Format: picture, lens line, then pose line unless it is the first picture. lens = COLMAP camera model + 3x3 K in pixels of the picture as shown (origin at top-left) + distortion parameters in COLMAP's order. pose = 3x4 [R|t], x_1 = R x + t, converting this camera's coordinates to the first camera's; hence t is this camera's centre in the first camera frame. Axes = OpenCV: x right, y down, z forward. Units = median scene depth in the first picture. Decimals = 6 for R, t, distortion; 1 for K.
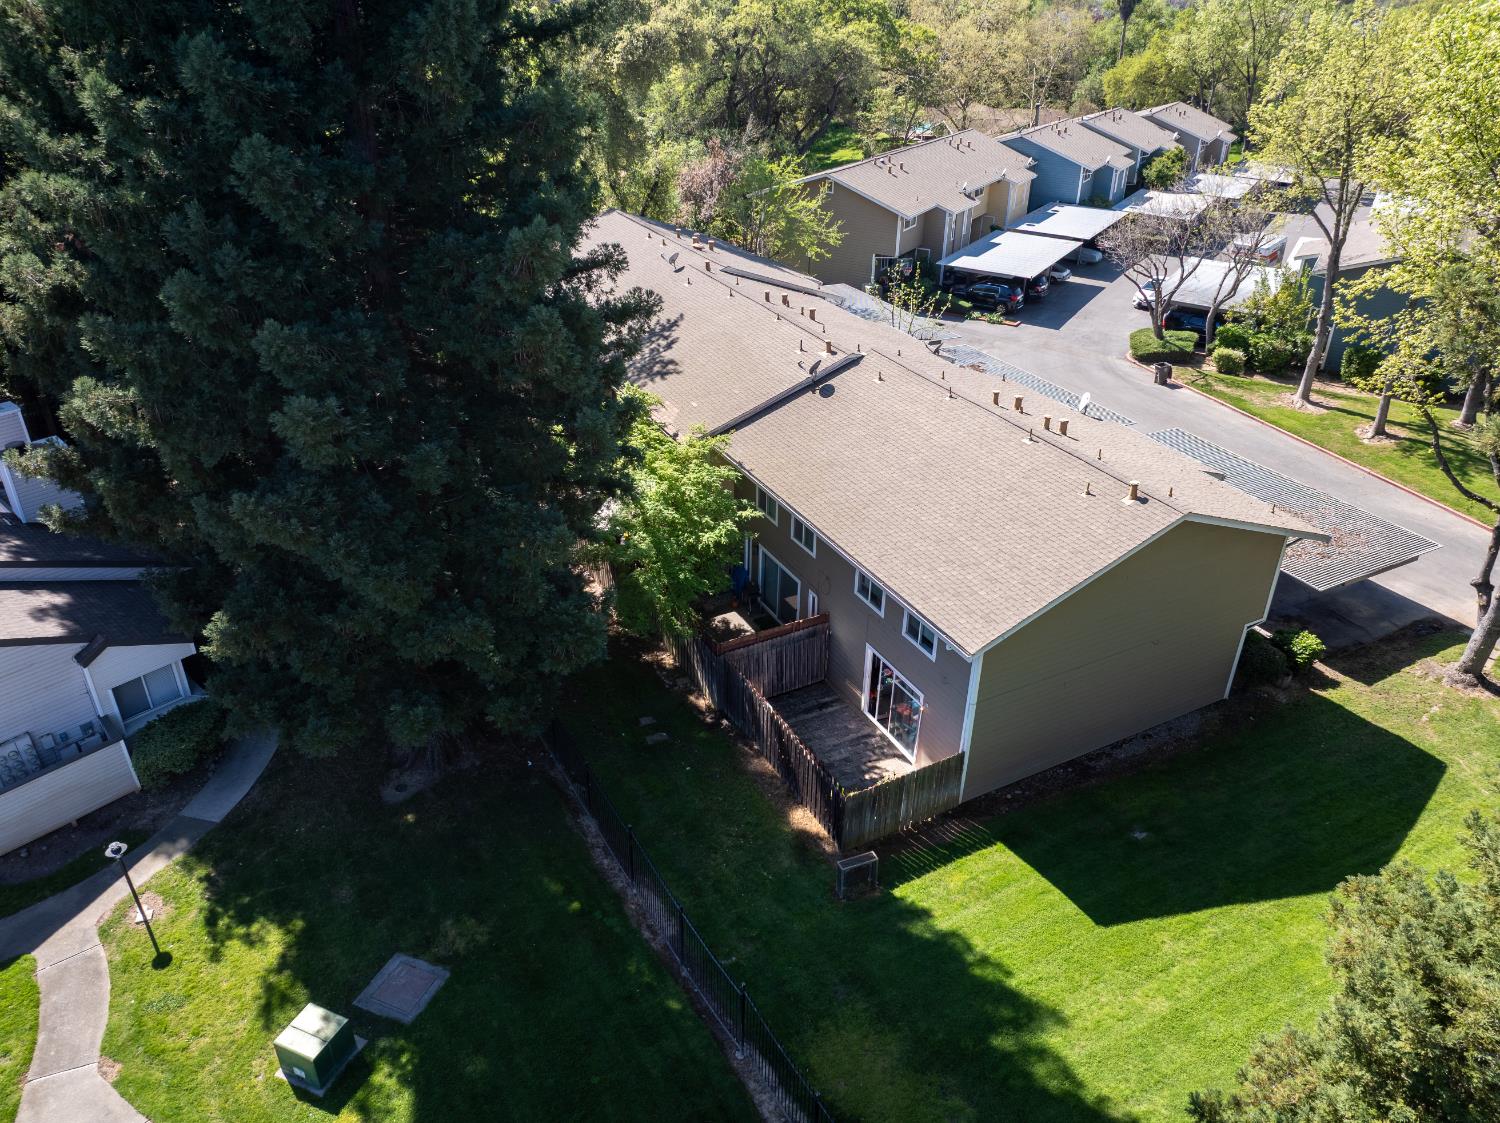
lens RADIAL K [[1063.0, 0, 750.0], [0, 1063.0, 561.5], [0, 0, 1]] dist [-0.058442, 0.025996]
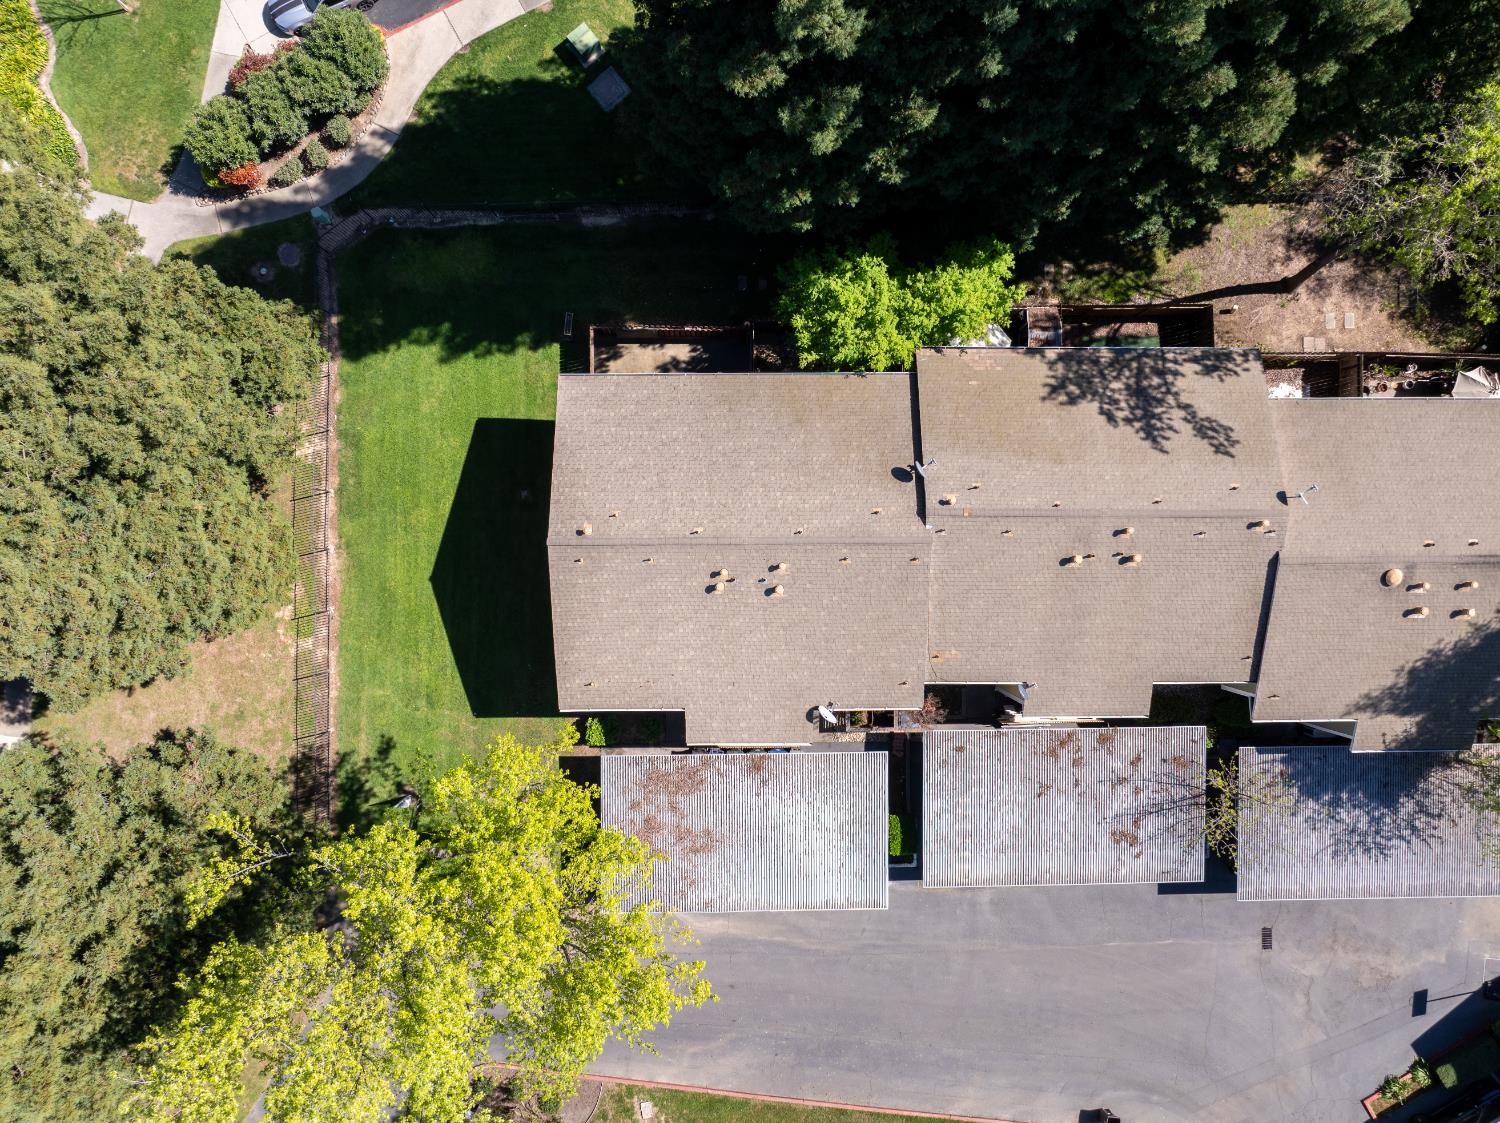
lens RADIAL K [[1063.0, 0, 750.0], [0, 1063.0, 561.5], [0, 0, 1]] dist [-0.058442, 0.025996]
pose [[-0.460314, 0.887754, -0.002027, 0.254277], [-0.442924, -0.227683, 0.867167, -1.194265], [0.769369, 0.400067, 0.498013, 0.395239]]
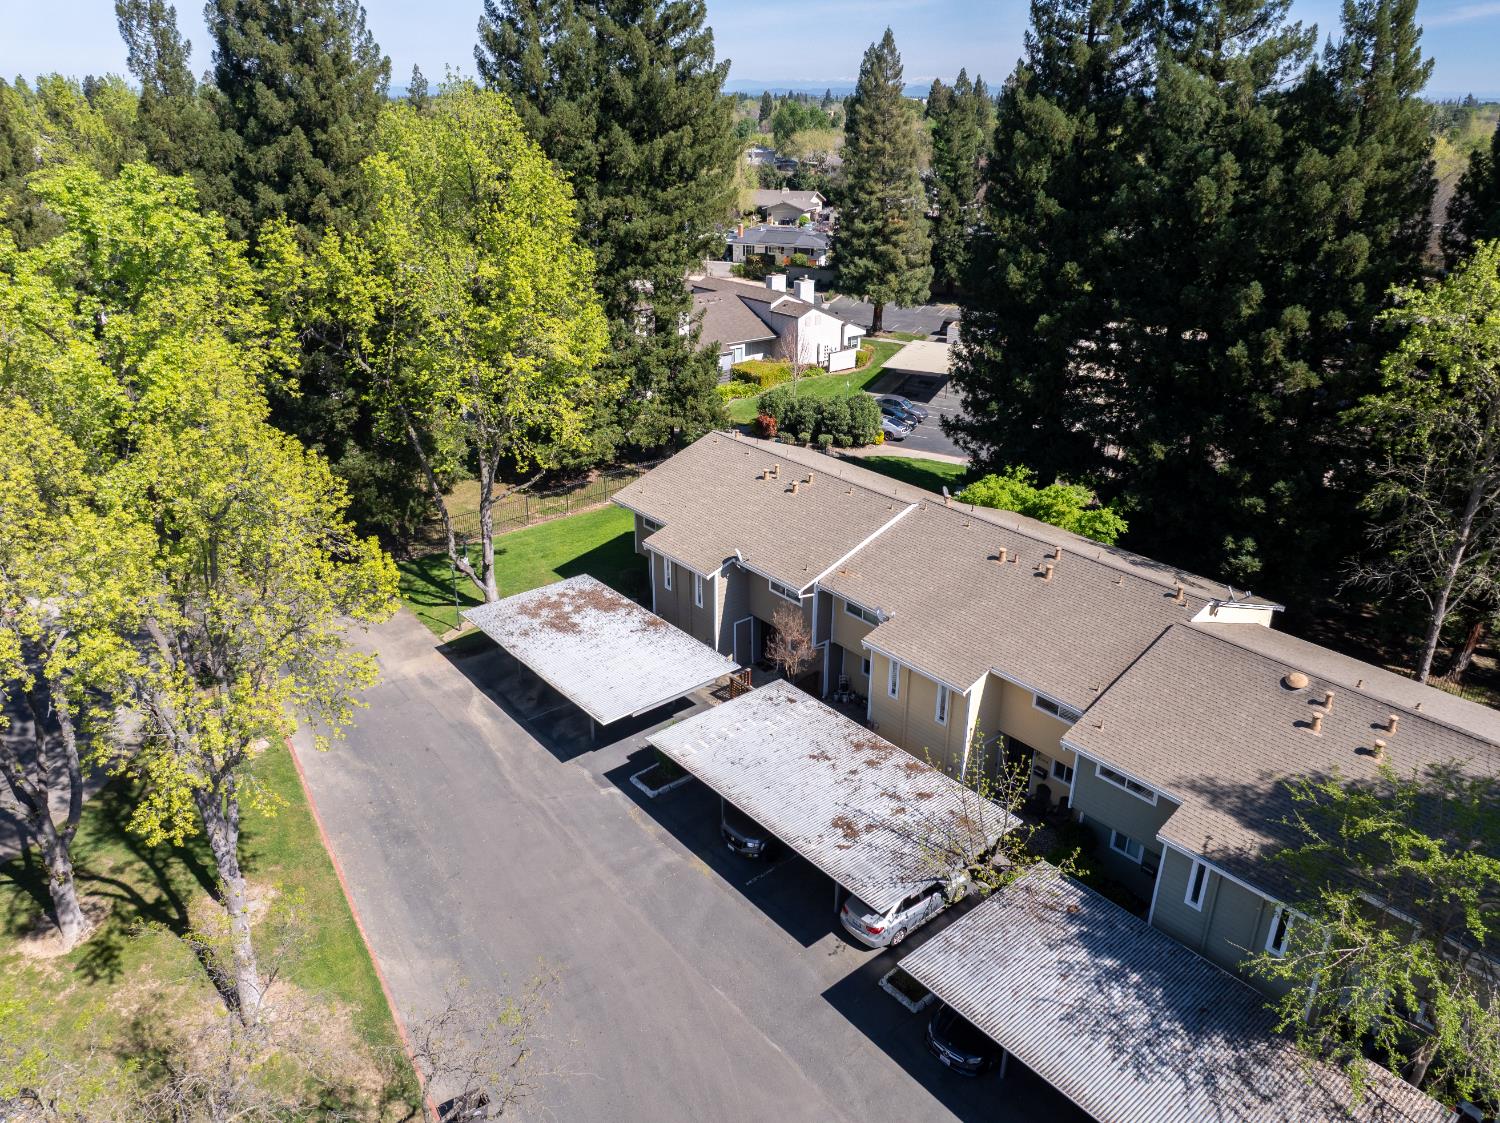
lens RADIAL K [[1063.0, 0, 750.0], [0, 1063.0, 561.5], [0, 0, 1]] dist [-0.058442, 0.025996]
pose [[-0.978718, 0.074377, -0.191257, 0.622640], [-0.109707, 0.597996, 0.793955, -1.291083], [0.173423, 0.798041, -0.577110, 1.977223]]
